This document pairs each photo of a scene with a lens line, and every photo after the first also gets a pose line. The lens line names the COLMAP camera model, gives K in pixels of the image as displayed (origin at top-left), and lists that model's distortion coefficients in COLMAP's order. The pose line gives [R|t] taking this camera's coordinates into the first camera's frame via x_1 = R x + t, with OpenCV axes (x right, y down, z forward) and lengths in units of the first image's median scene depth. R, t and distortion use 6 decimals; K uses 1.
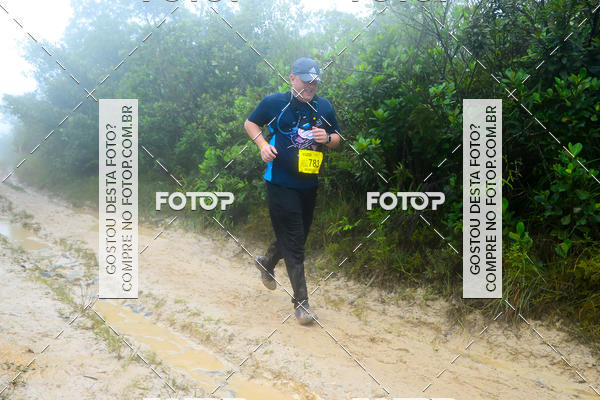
lens RADIAL K [[519.4, 0, 302.5], [0, 519.4, 202.4], [0, 0, 1]] dist [-0.094009, 0.143924]
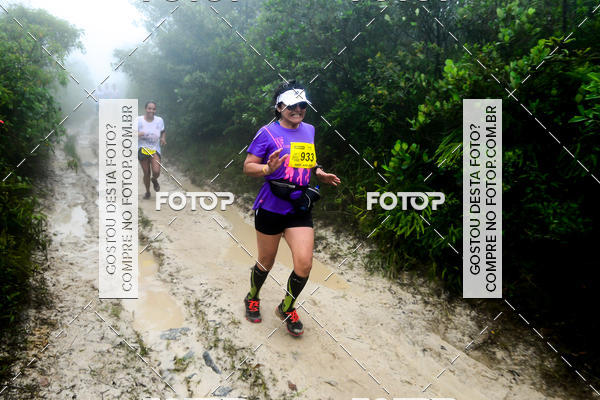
lens RADIAL K [[552.7, 0, 302.4], [0, 552.7, 202.1], [0, 0, 1]] dist [-0.079095, 0.165493]
pose [[0.978600, 0.022376, -0.204552, -0.354691], [-0.002877, 0.995461, 0.095129, -0.213275], [0.205752, -0.092504, 0.974222, 0.645241]]
